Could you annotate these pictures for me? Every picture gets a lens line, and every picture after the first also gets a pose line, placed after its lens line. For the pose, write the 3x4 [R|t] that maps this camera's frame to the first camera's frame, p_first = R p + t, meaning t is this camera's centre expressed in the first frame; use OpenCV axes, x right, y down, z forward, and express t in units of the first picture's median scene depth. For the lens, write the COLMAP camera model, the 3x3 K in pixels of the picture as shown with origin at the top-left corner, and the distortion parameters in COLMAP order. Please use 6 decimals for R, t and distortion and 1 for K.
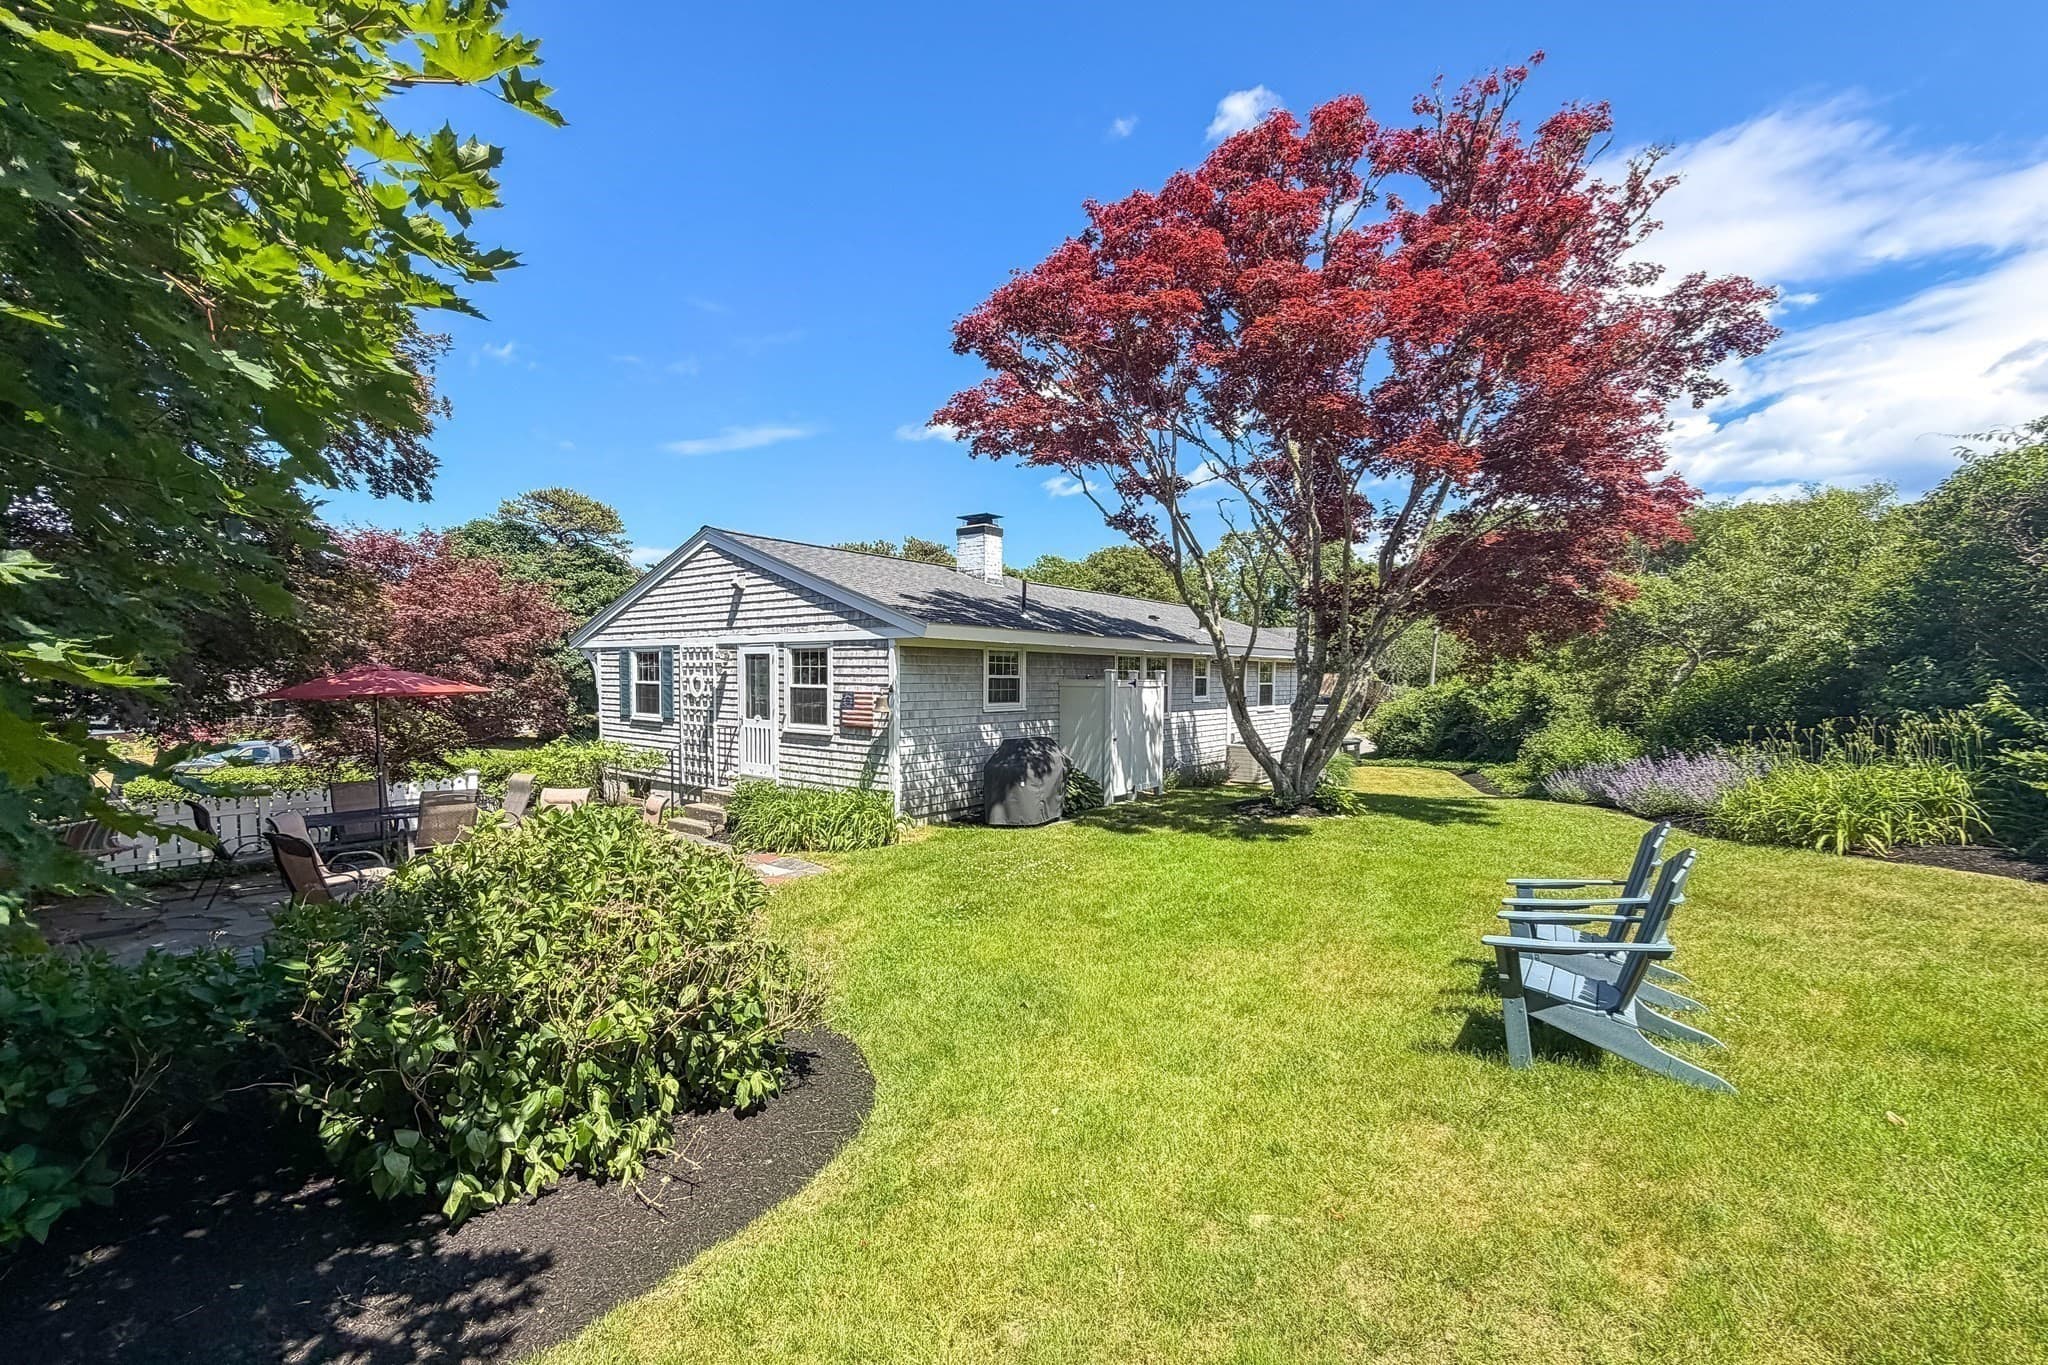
lens RADIAL K [[834.3, 0, 1025.7], [0, 834.3, 719.2], [0, 0, 1]] dist [0.007525, -0.000710]
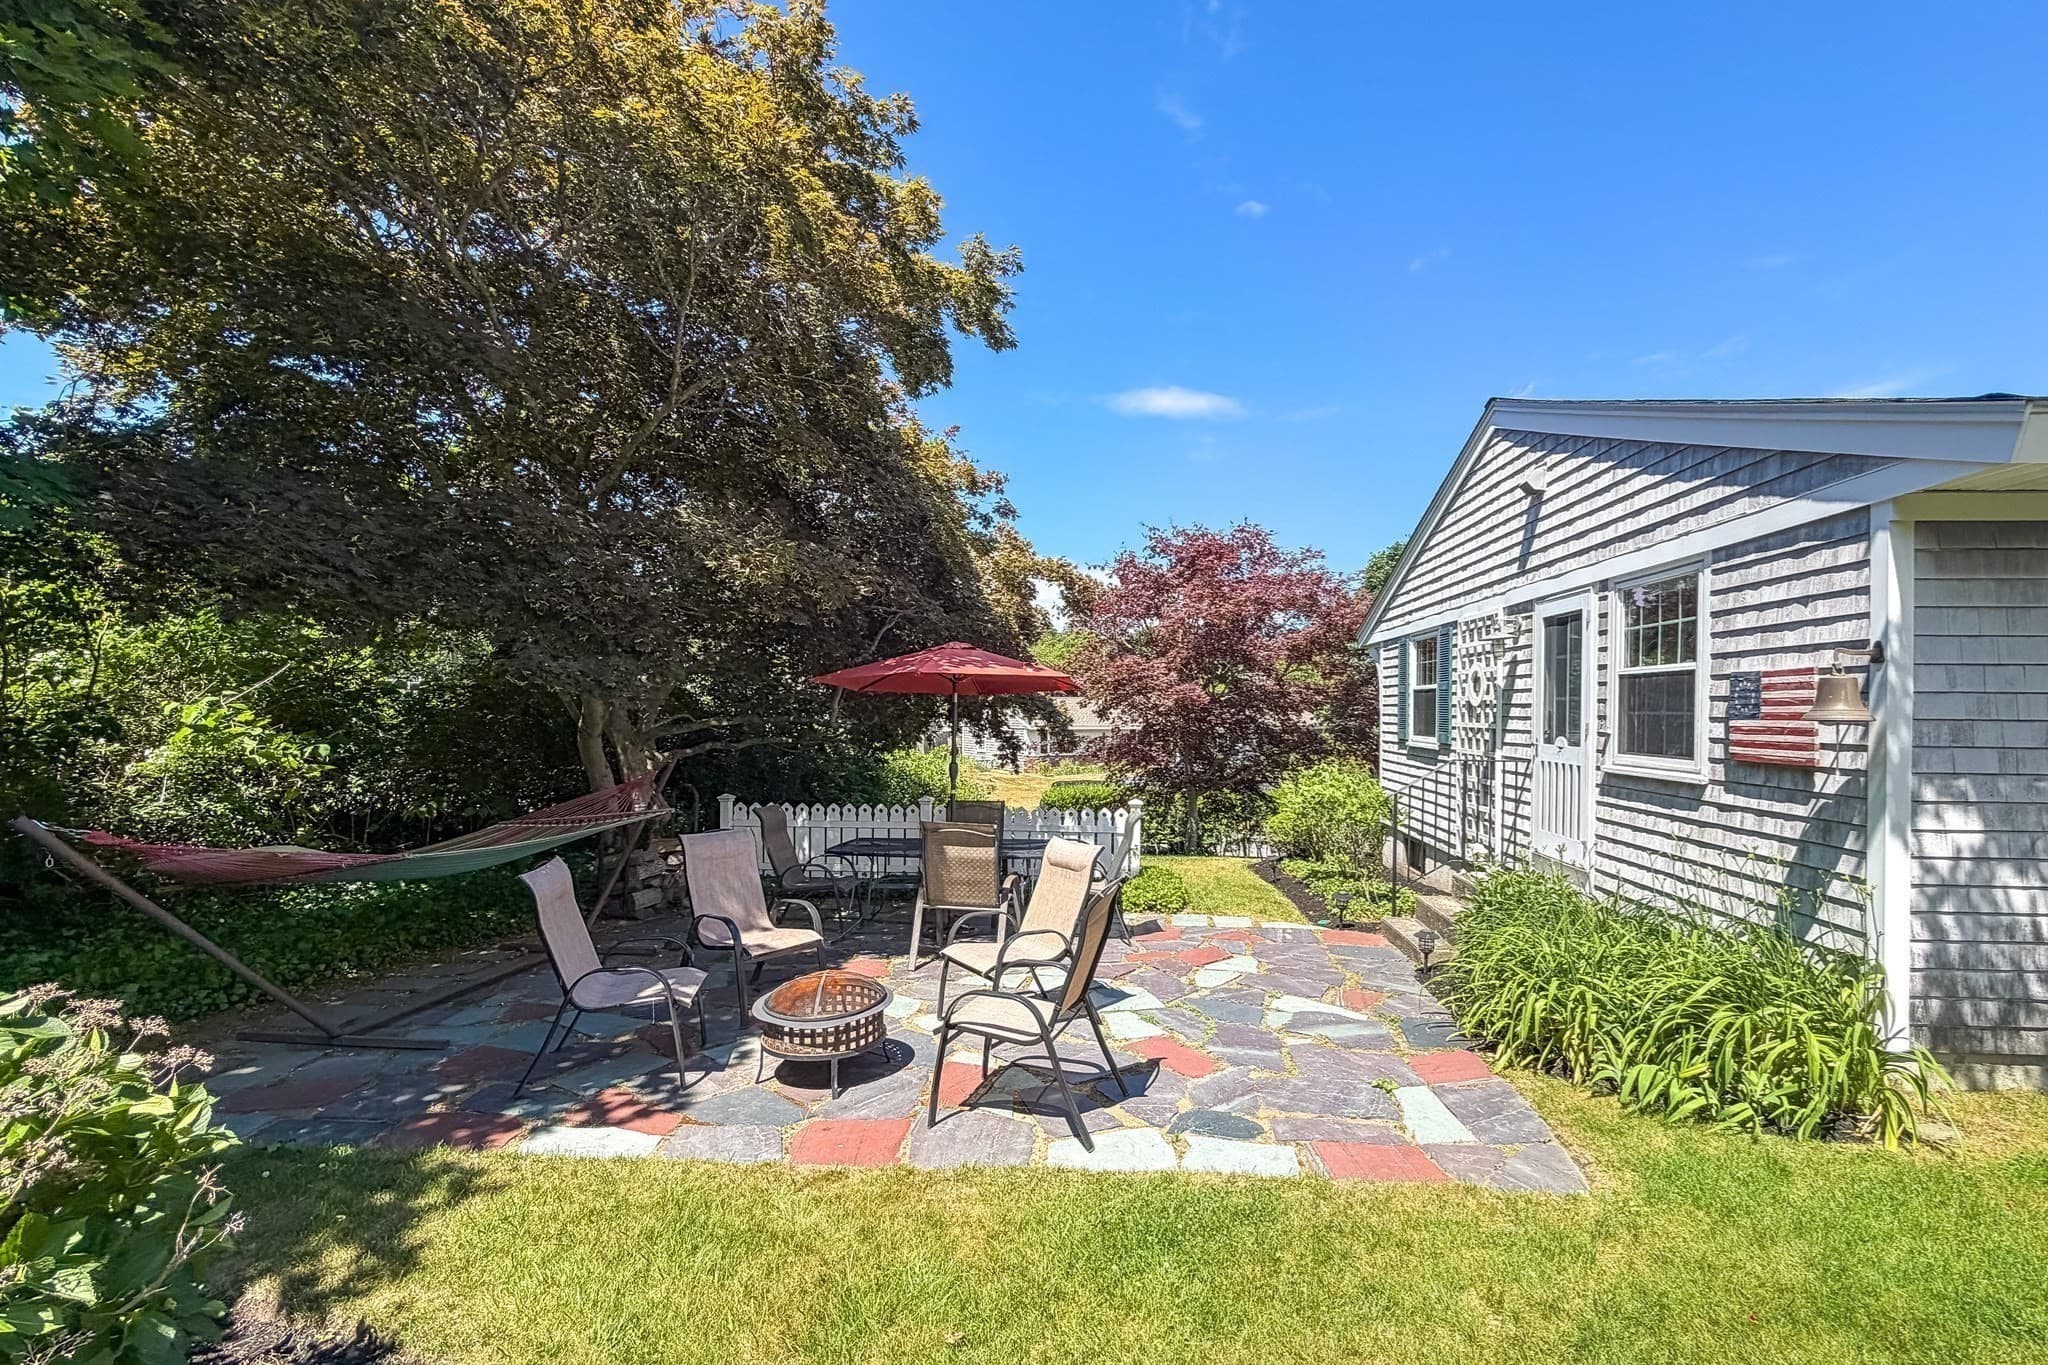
lens RADIAL K [[923.1, 0, 1094.3], [0, 923.1, 711.9], [0, 0, 1]] dist [0.014146, 0.000473]
pose [[0.578625, -0.001013, -0.815593, -0.034607], [-0.048942, 0.998154, -0.035962, 0.014151], [0.814124, 0.060725, 0.577508, 0.475734]]
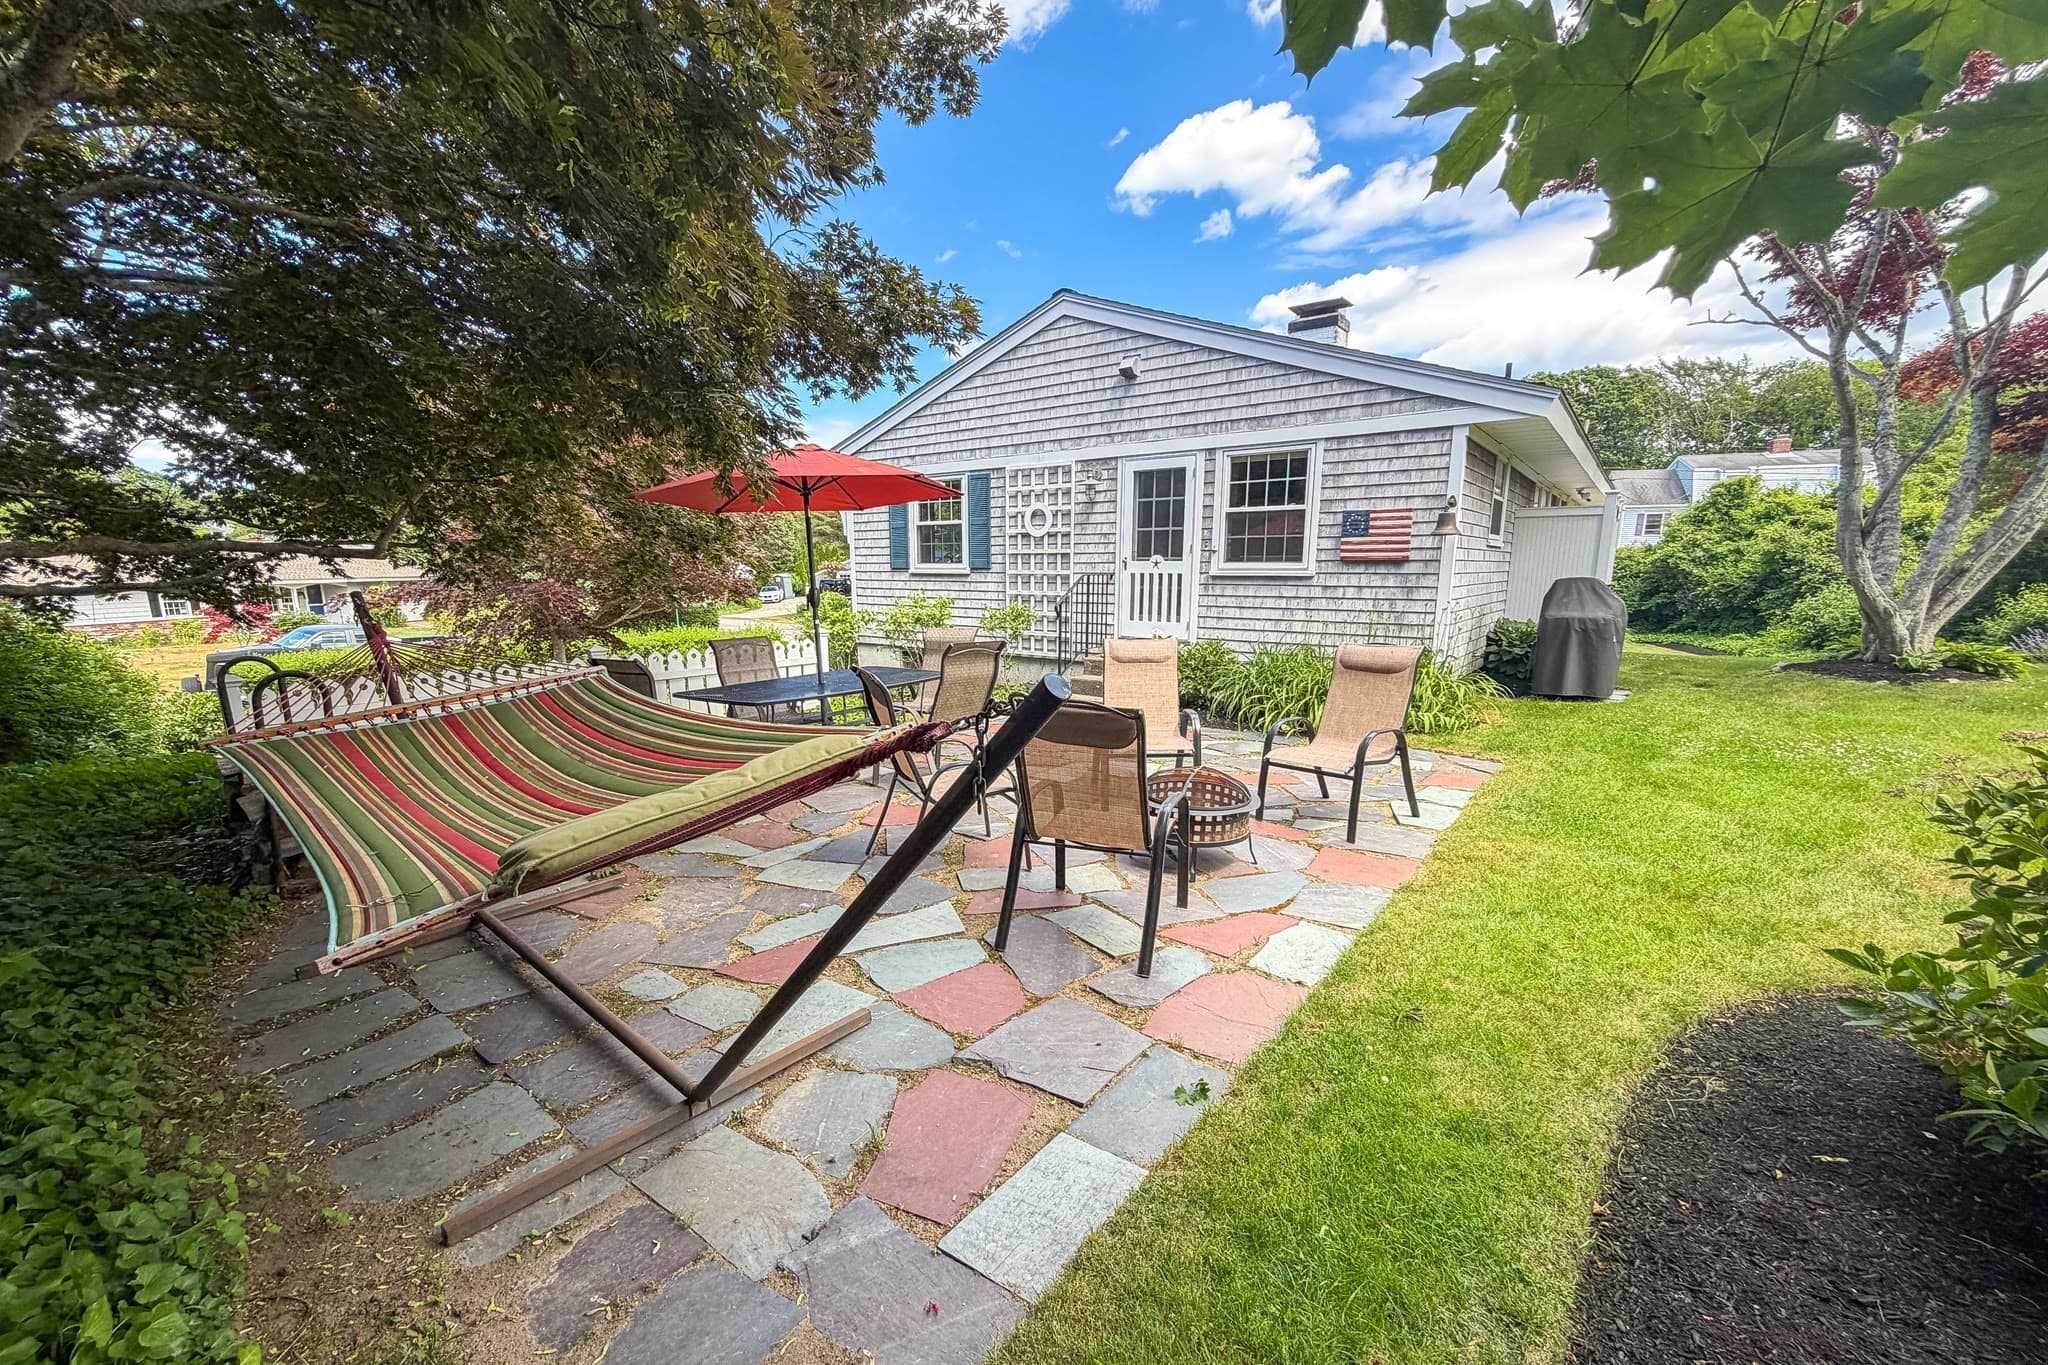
lens RADIAL K [[834.3, 0, 1017.0], [0, 834.3, 707.1], [0, 0, 1]] dist [0.007525, -0.000710]
pose [[0.999709, -0.013490, 0.019982, -0.480000], [0.011114, 0.993351, 0.114586, 0.044310], [-0.021395, -0.114330, 0.993212, 0.272663]]
